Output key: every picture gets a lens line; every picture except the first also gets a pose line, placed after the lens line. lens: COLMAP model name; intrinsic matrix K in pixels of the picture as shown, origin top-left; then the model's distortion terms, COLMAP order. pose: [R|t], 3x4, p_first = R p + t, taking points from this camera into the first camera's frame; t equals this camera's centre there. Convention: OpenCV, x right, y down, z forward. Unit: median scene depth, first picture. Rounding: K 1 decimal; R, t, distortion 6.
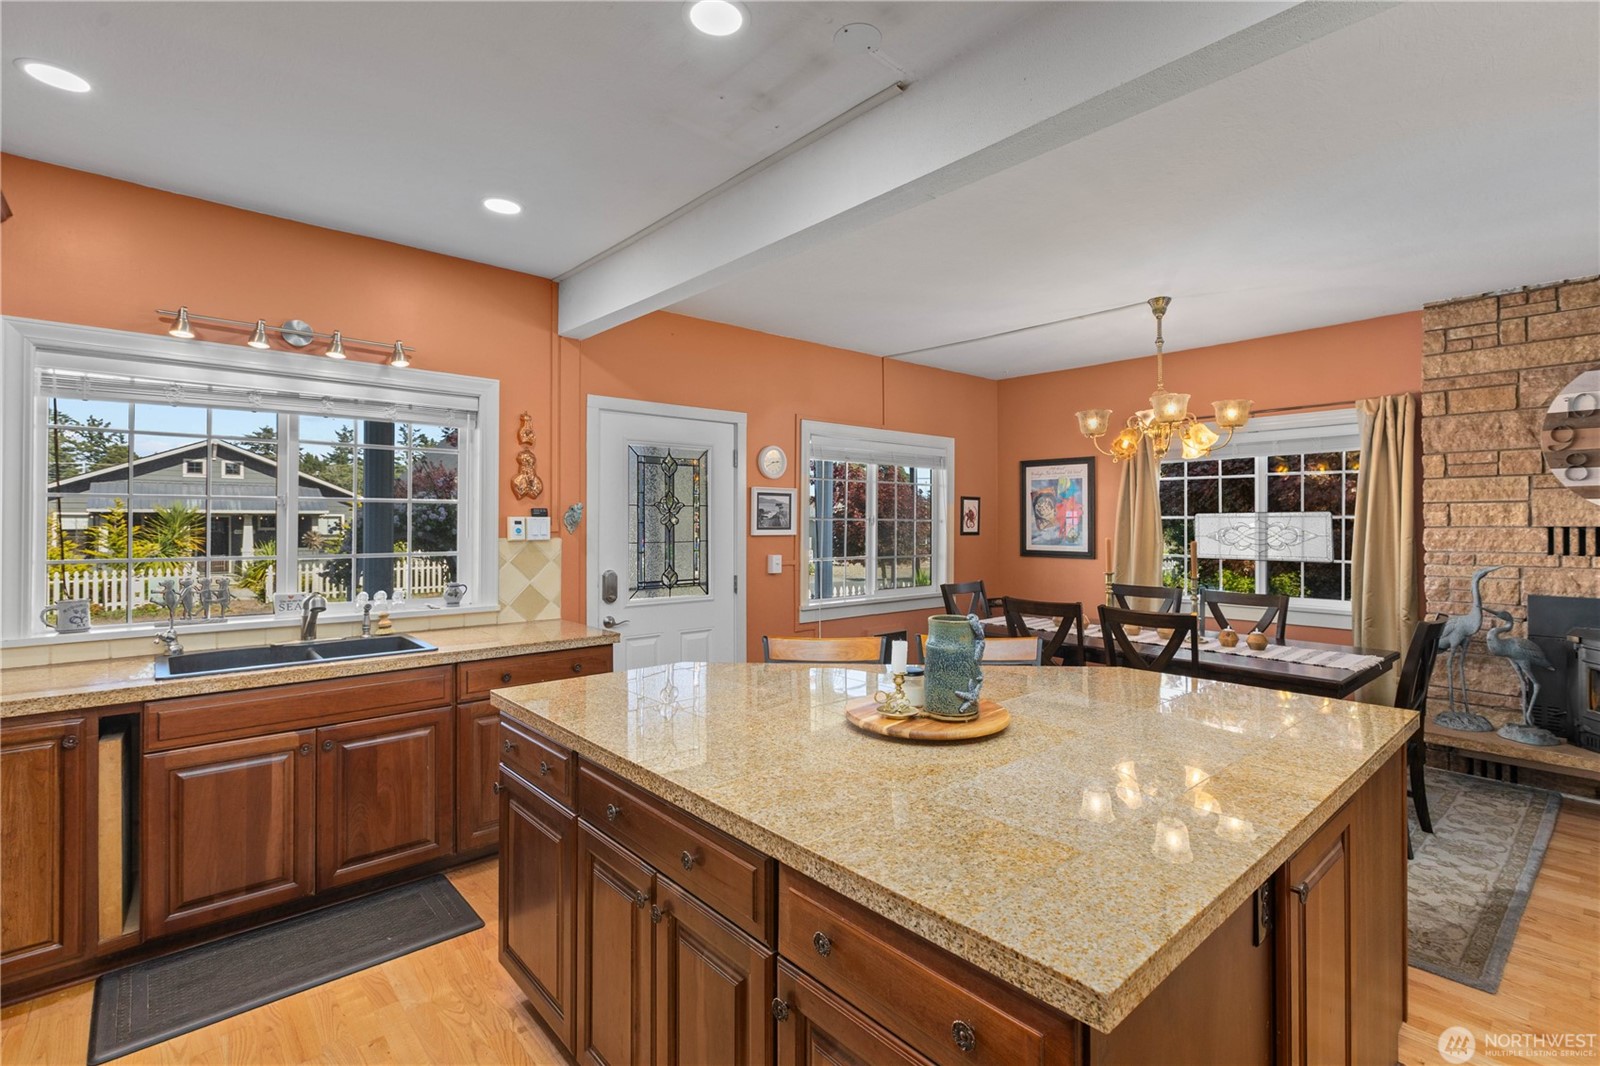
lens RADIAL K [[734.2, 0, 808.3], [0, 734.2, 515.5], [0, 0, 1]] dist [-0.001033, -0.000322]
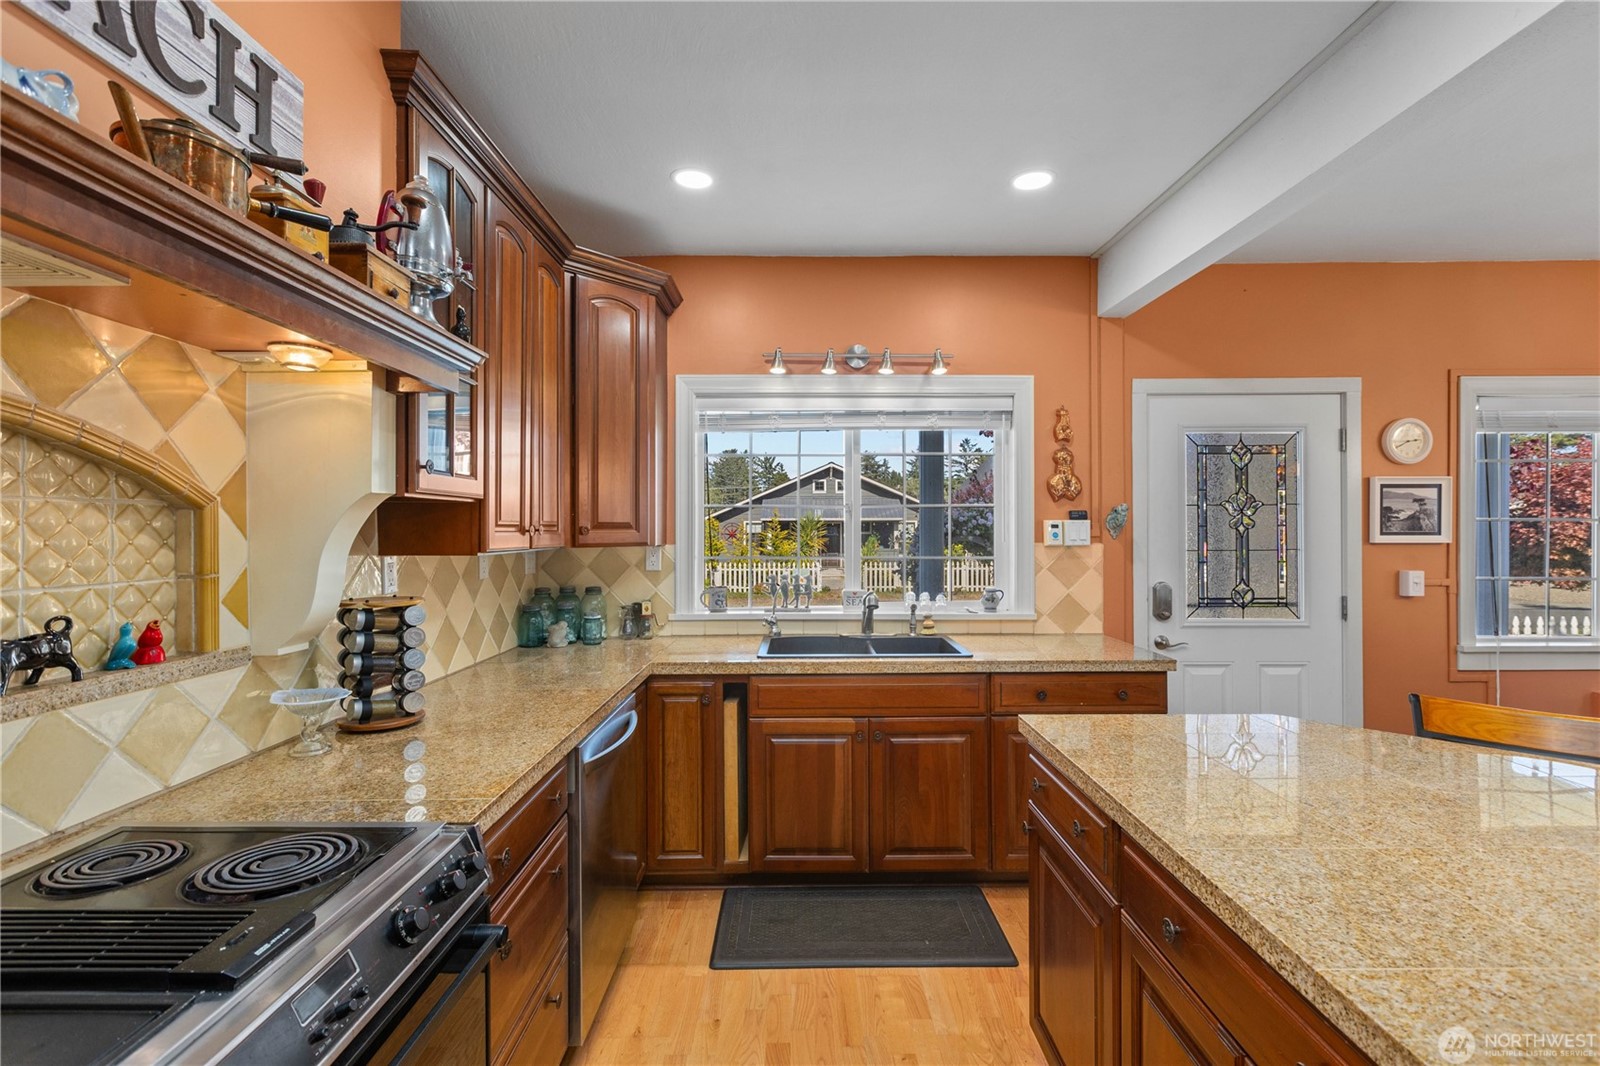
lens RADIAL K [[722.1, 0, 802.9], [0, 722.1, 526.4], [0, 0, 1]] dist [0.008073, -0.004364]
pose [[0.749403, -0.003482, -0.662105, -0.027354], [0.009105, 0.999946, 0.005047, 0.002042], [0.662051, -0.009811, 0.749394, 0.097727]]
